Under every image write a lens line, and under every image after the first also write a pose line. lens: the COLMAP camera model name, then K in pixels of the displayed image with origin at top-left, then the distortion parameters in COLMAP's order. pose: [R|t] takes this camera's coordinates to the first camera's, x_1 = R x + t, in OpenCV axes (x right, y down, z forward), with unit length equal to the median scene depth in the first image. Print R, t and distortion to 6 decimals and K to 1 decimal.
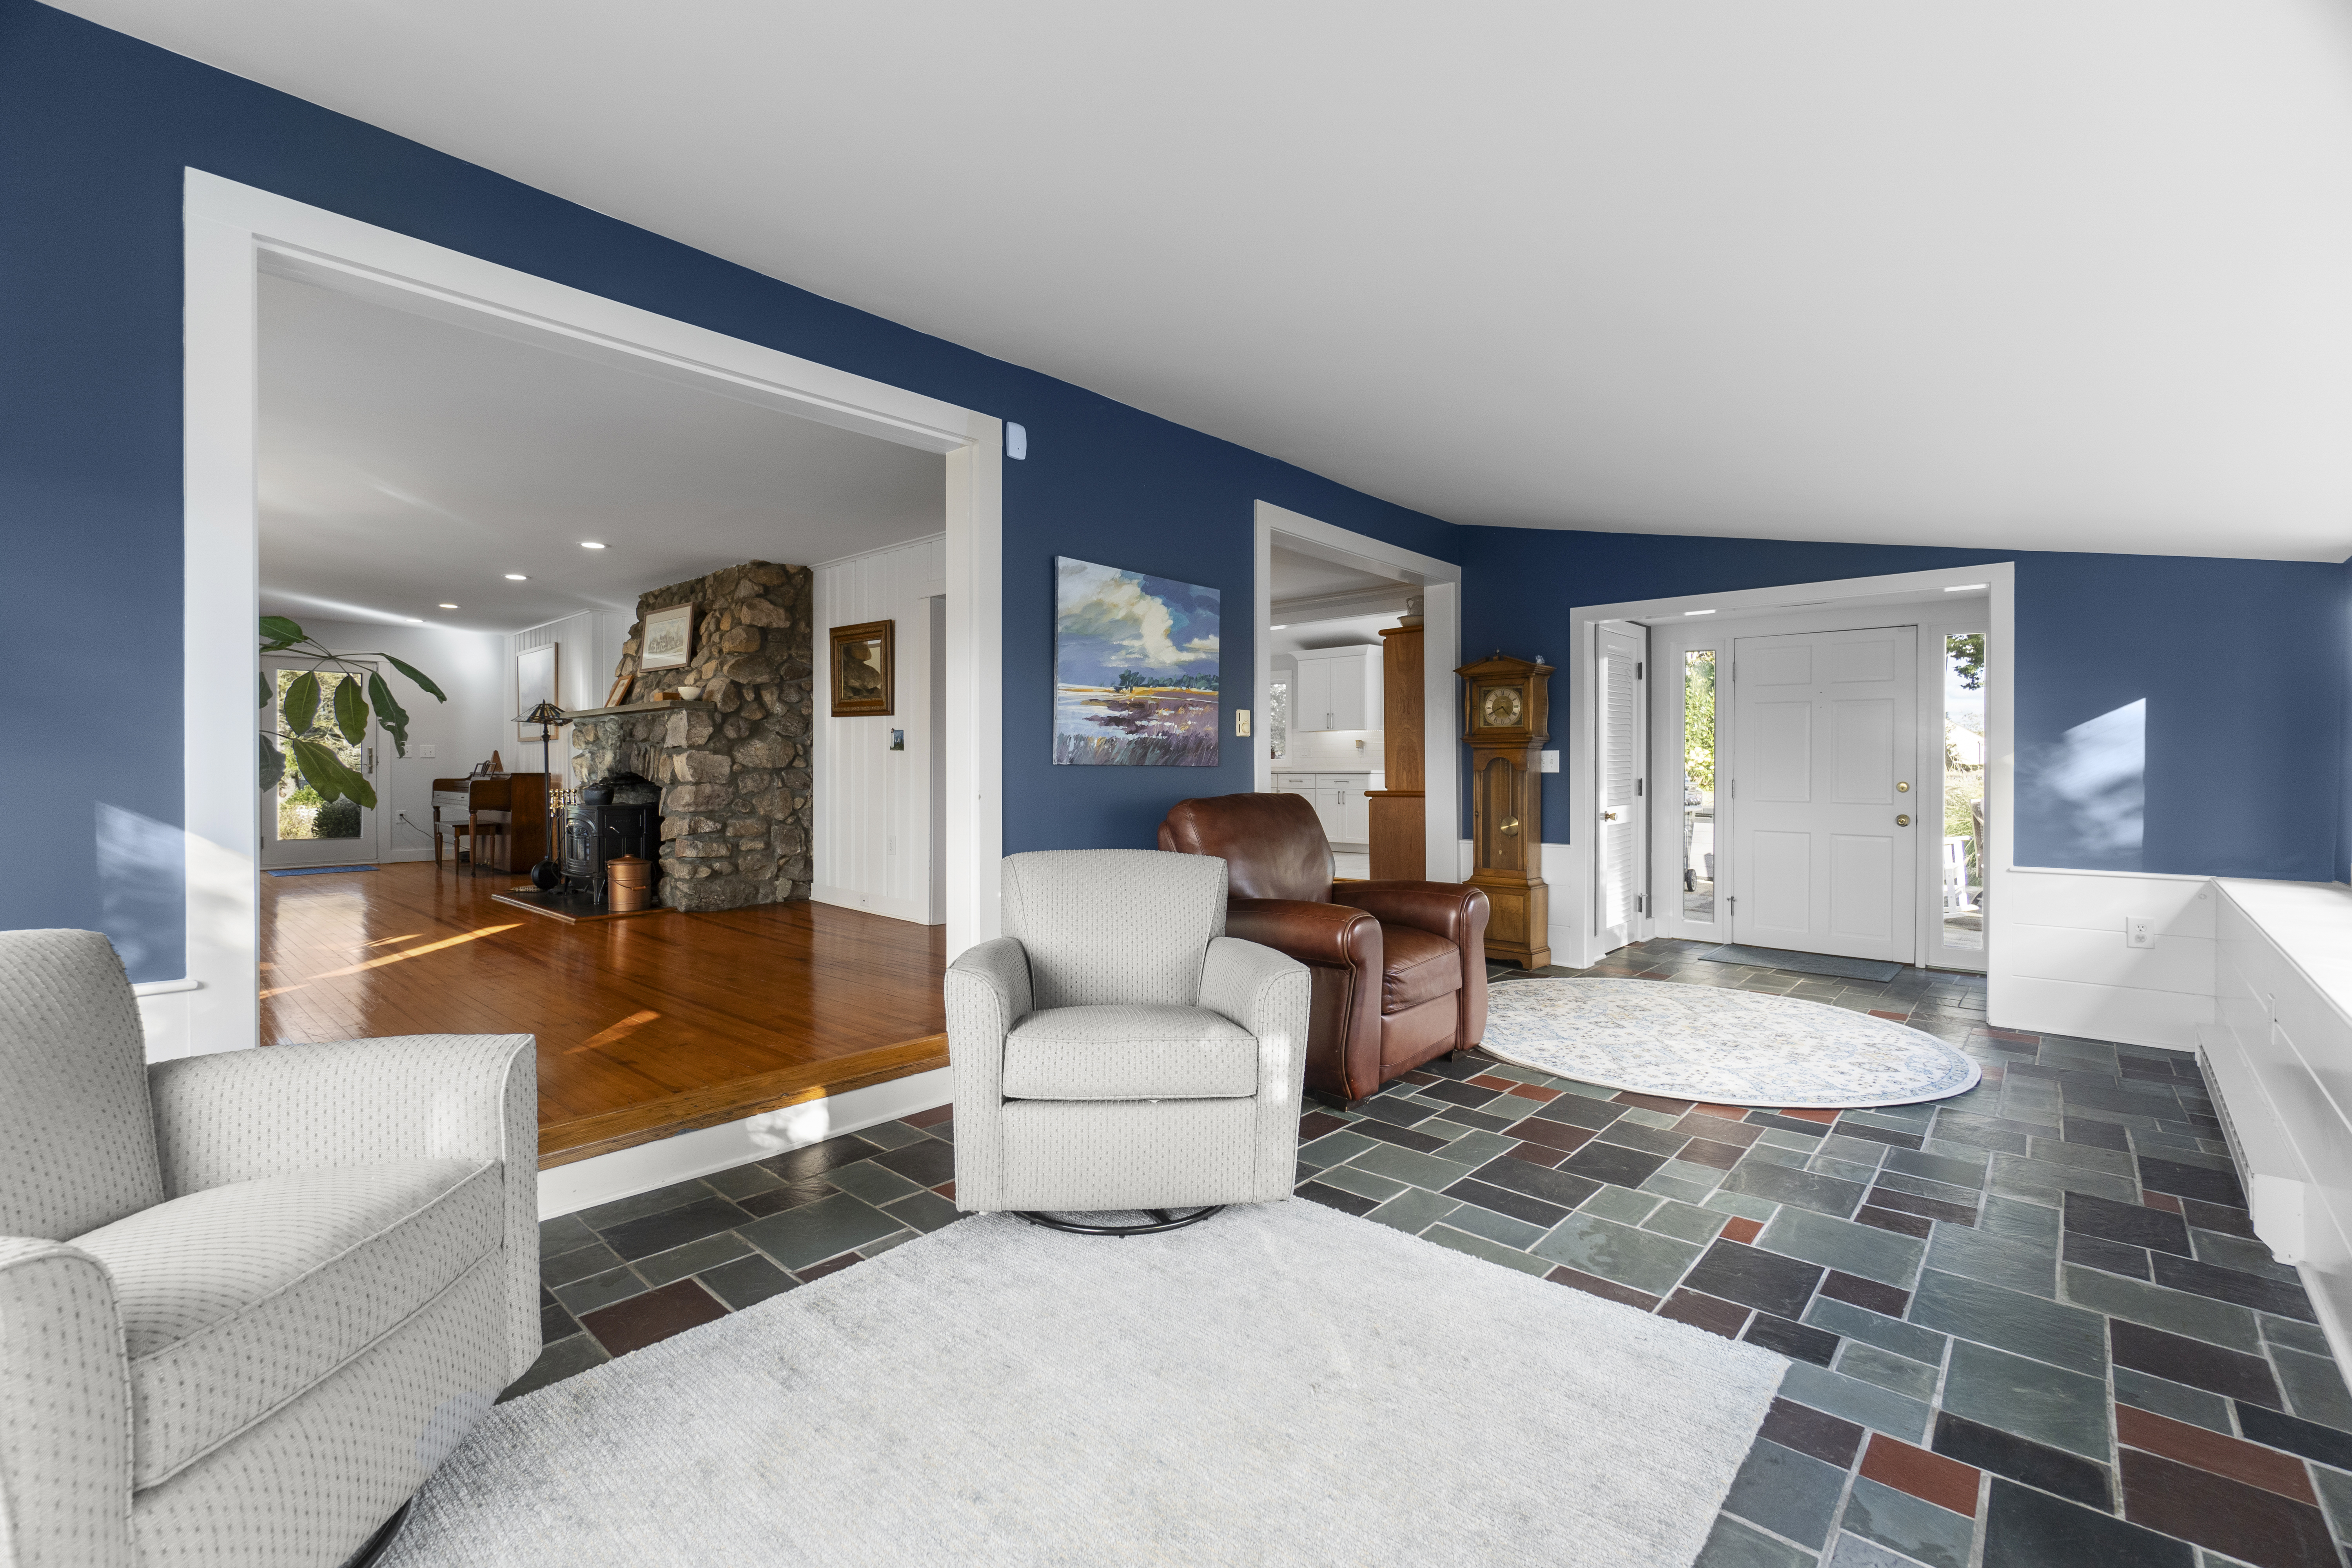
lens RADIAL K [[1009.2, 0, 1176.3], [0, 1009.2, 776.1], [0, 0, 1]] dist [-0.003158, -0.000429]
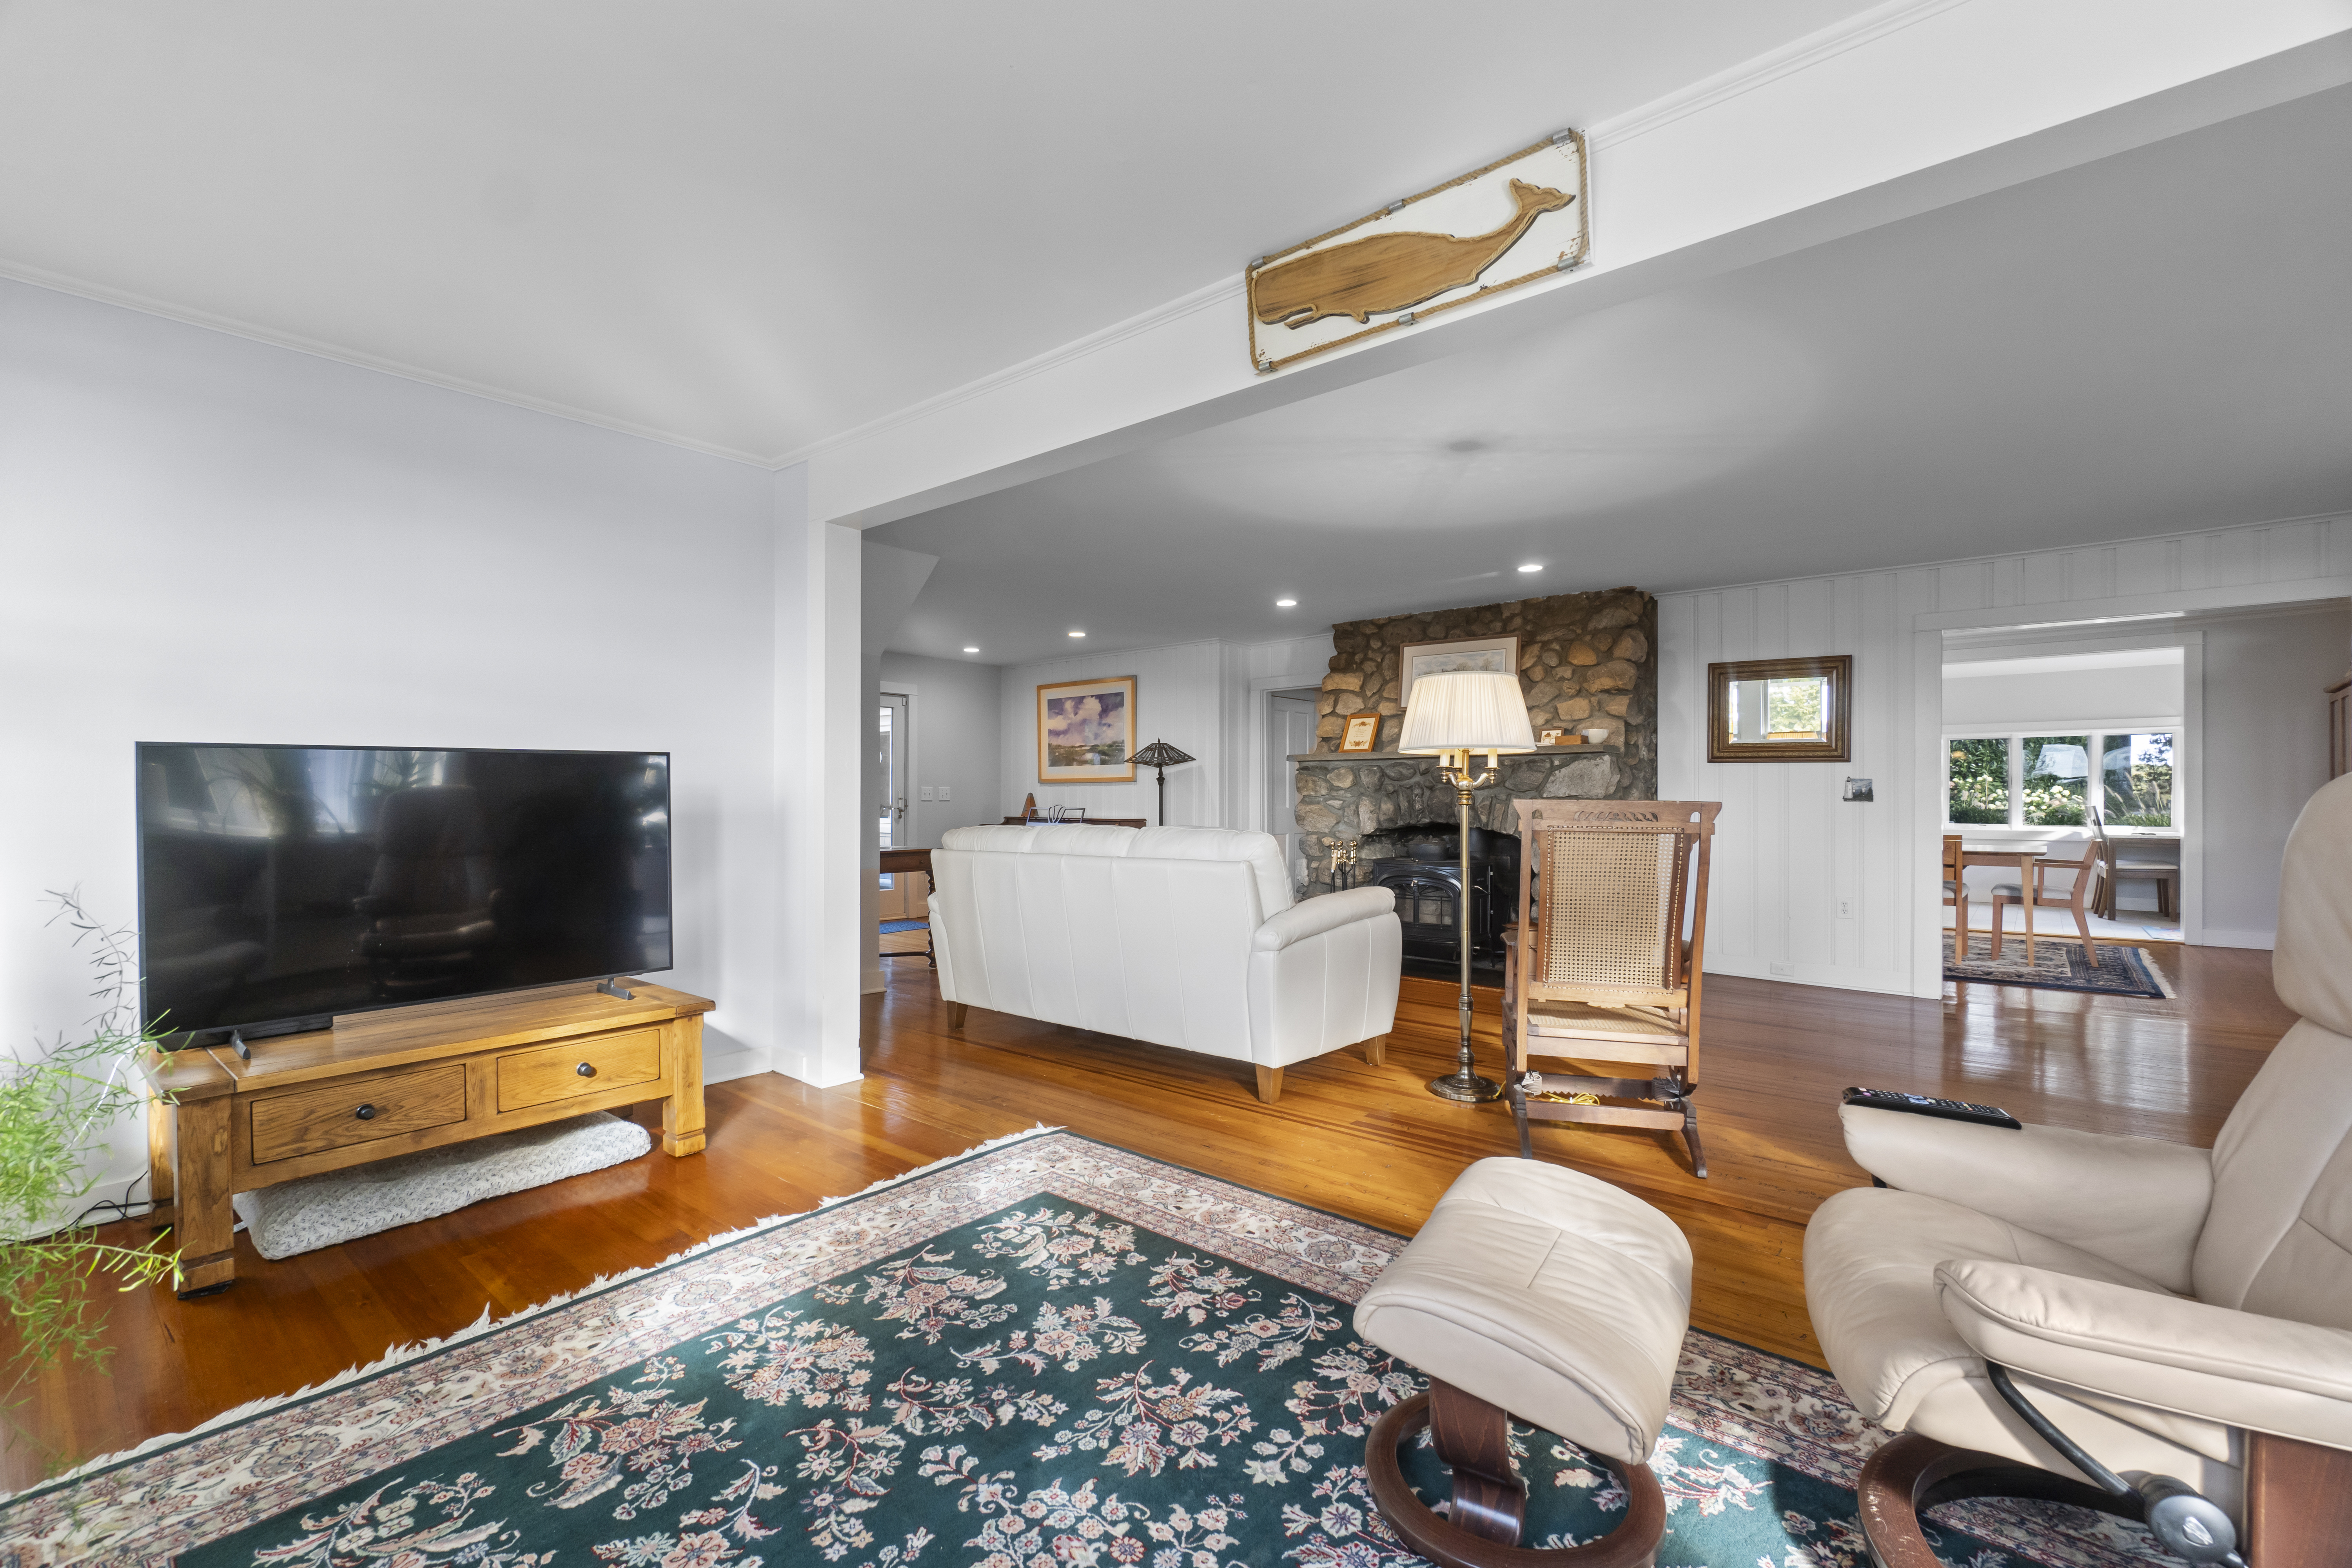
lens RADIAL K [[1026.0, 0, 1152.2], [0, 1026.0, 806.2], [0, 0, 1]] dist [-0.004155, -0.000614]
pose [[0.999640, 0.001964, 0.026746, -0.859601], [-0.001902, 0.999995, -0.002320, -0.017082], [-0.026751, 0.002268, 0.999640, 0.106093]]
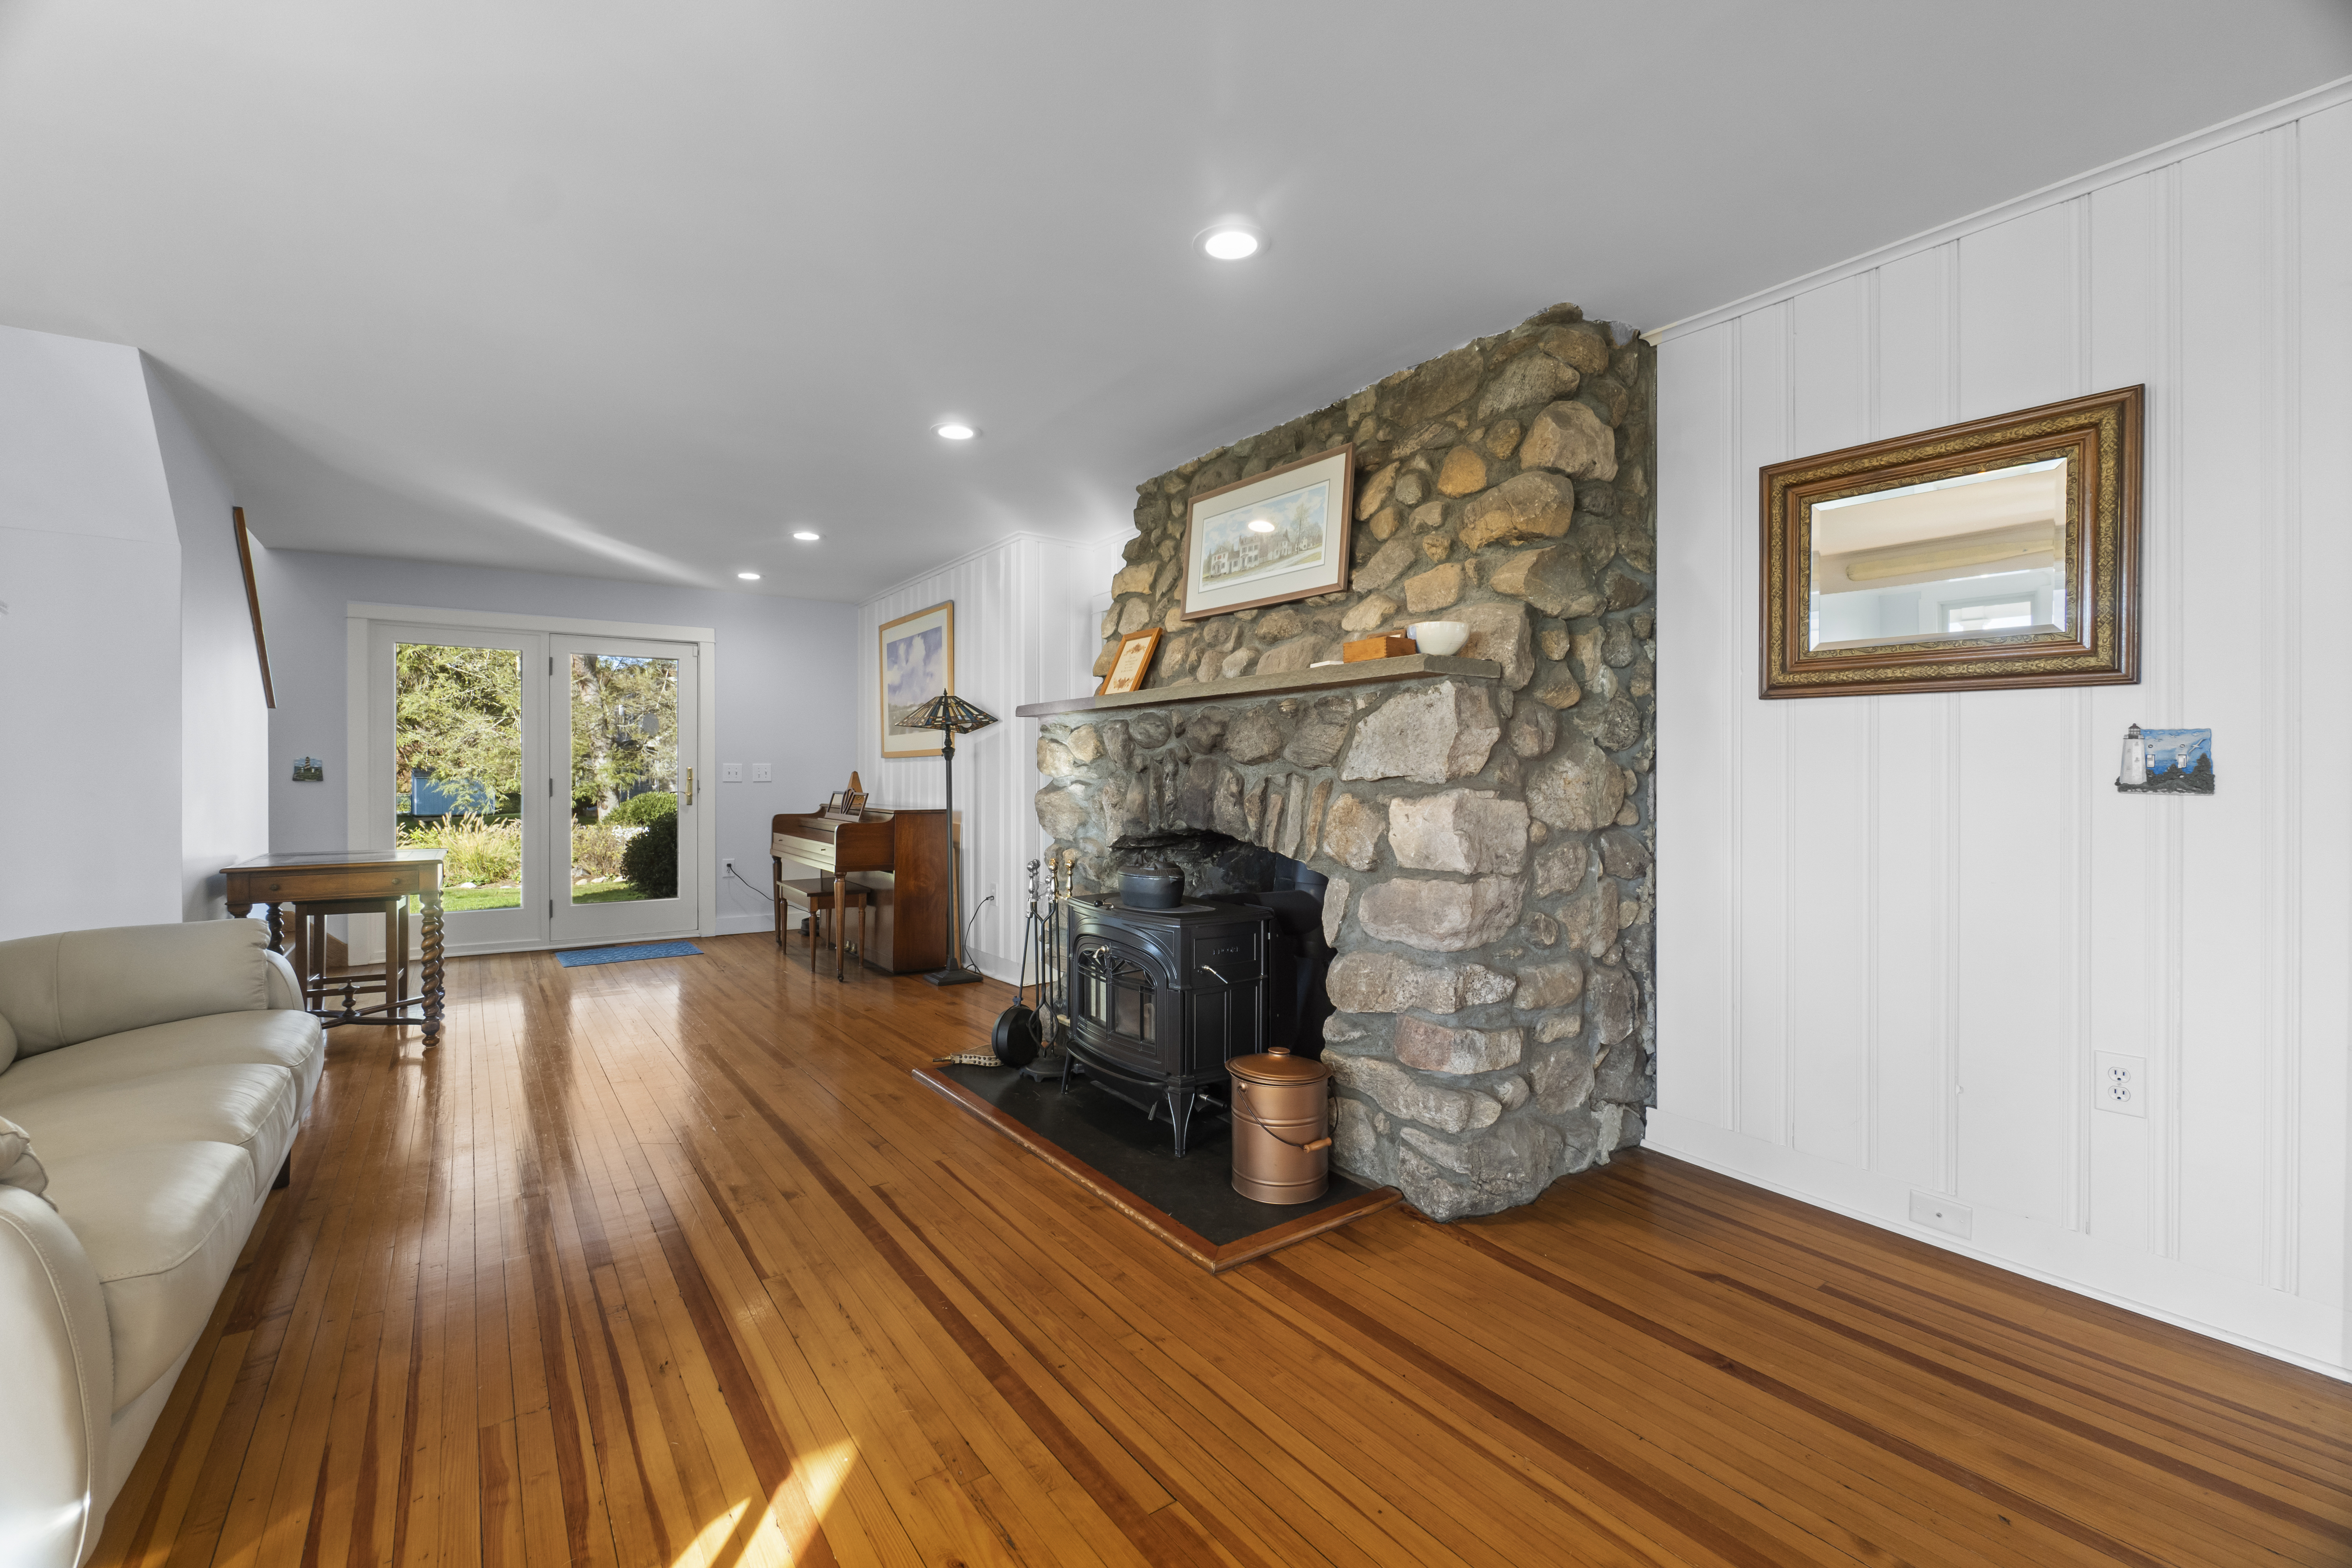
lens RADIAL K [[993.6, 0, 1176.0], [0, 993.6, 784.0], [0, 0, 1]] dist [0.000608, 0.000014]
pose [[0.978166, 0.002397, -0.207812, -0.481367], [-0.002212, 0.999997, 0.001119, -0.026257], [0.207815, -0.000635, 0.978168, 0.584274]]
